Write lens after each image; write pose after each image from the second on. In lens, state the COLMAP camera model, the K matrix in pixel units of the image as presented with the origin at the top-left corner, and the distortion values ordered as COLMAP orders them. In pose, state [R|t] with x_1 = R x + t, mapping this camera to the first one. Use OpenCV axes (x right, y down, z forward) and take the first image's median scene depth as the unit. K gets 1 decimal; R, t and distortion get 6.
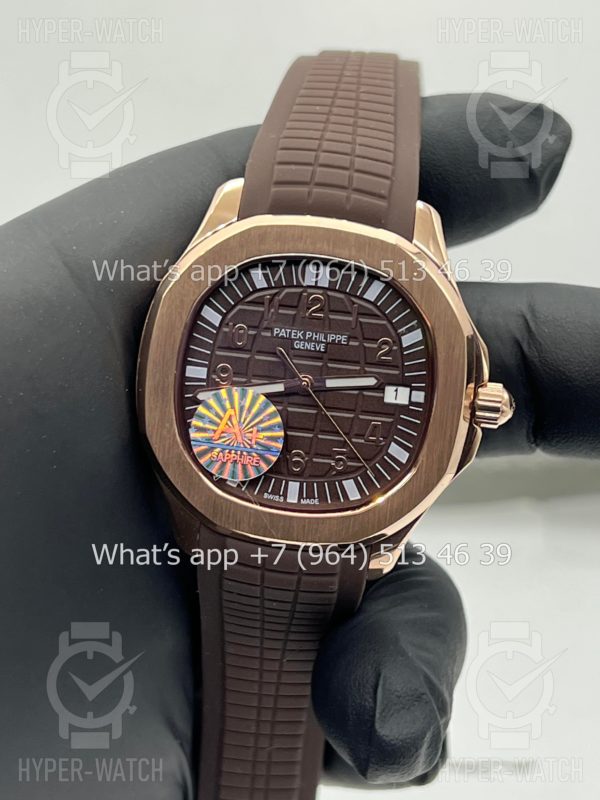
lens RADIAL K [[1943.1, 0, 300.4], [0, 1943.1, 396.3], [0, 0, 1]] dist [0.136388, 0.000000]
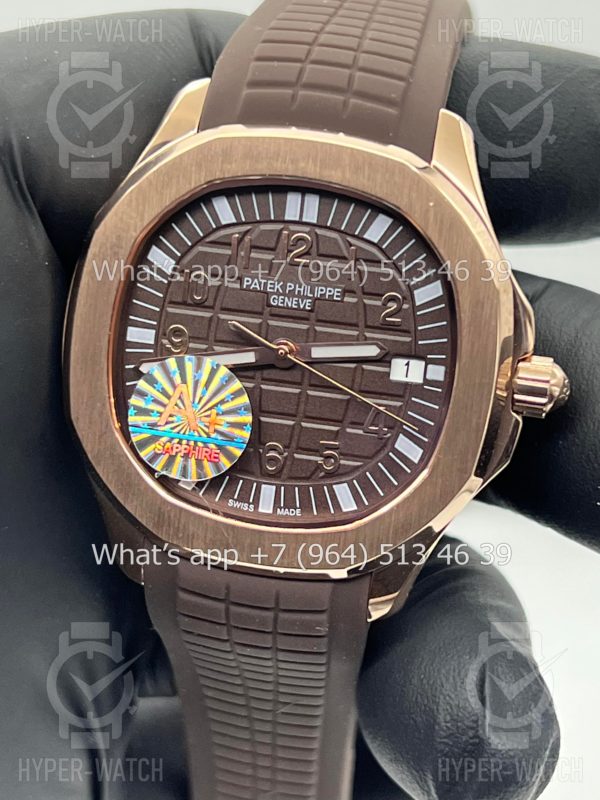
lens RADIAL K [[1943.1, 0, 319.5], [0, 1943.1, 401.7], [0, 0, 1]] dist [0.136388, 0.000000]
pose [[0.995534, 0.017181, -0.092825, 0.085313], [-0.020219, 0.999287, -0.031880, 0.035636], [0.092212, 0.033615, 0.995172, 0.261776]]
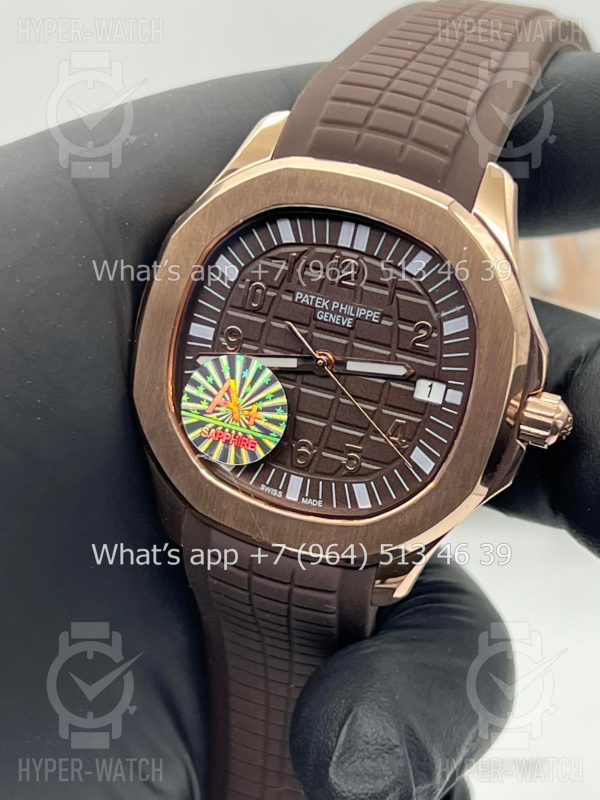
lens RADIAL K [[1943.1, 0, 297.1], [0, 1943.1, 403.4], [0, 0, 1]] dist [0.136388, 0.000000]
pose [[0.970738, 0.142299, -0.193441, 0.156479], [-0.140494, 0.989812, 0.023091, -0.006841], [0.194756, 0.004762, 0.980840, 0.173635]]
